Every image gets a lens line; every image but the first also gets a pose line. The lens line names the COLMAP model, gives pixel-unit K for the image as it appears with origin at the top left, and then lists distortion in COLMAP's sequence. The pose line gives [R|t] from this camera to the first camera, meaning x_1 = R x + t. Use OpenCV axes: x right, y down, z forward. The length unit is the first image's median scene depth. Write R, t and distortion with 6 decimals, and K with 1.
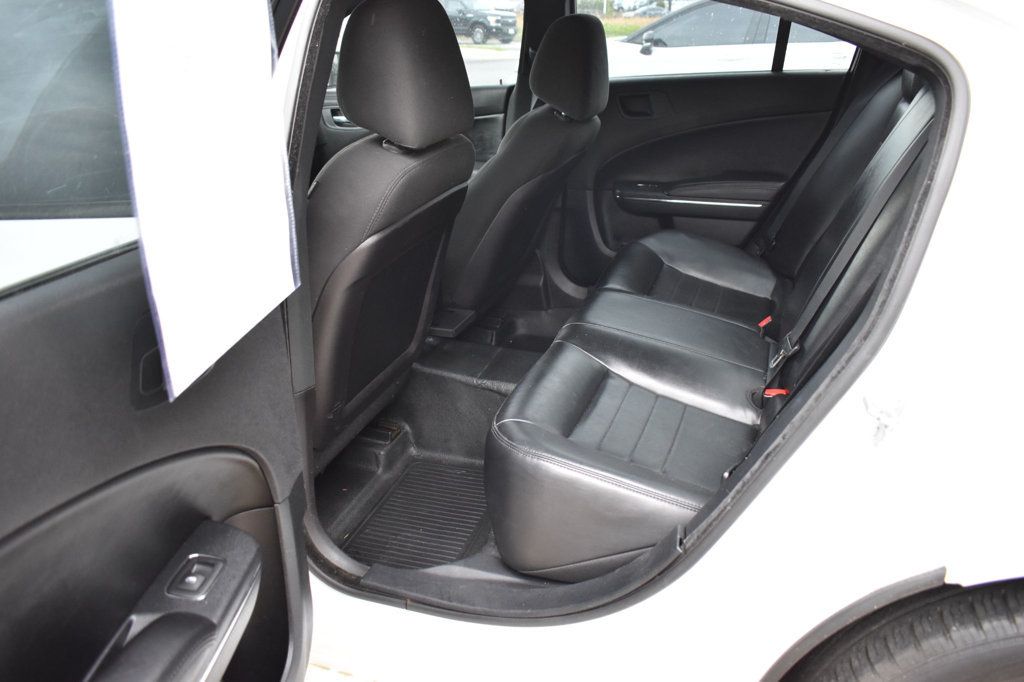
lens RADIAL K [[790.5, 0, 516.7], [0, 790.5, 339.4], [0, 0, 1]] dist [-0.070731, -0.005643]
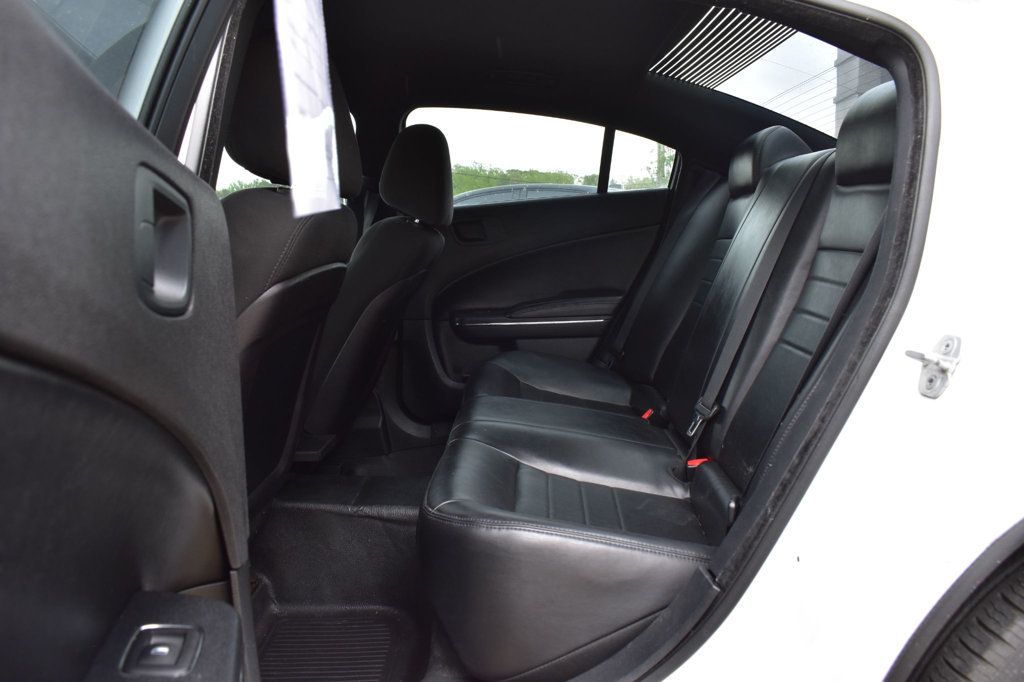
lens RADIAL K [[790.5, 0, 510.7], [0, 790.5, 342.0], [0, 0, 1]] dist [-0.070731, -0.005643]
pose [[0.951511, -0.047482, 0.303929, -0.133910], [0.125215, 0.962243, -0.241681, 0.104163], [-0.280978, 0.268019, 0.921530, 0.122092]]
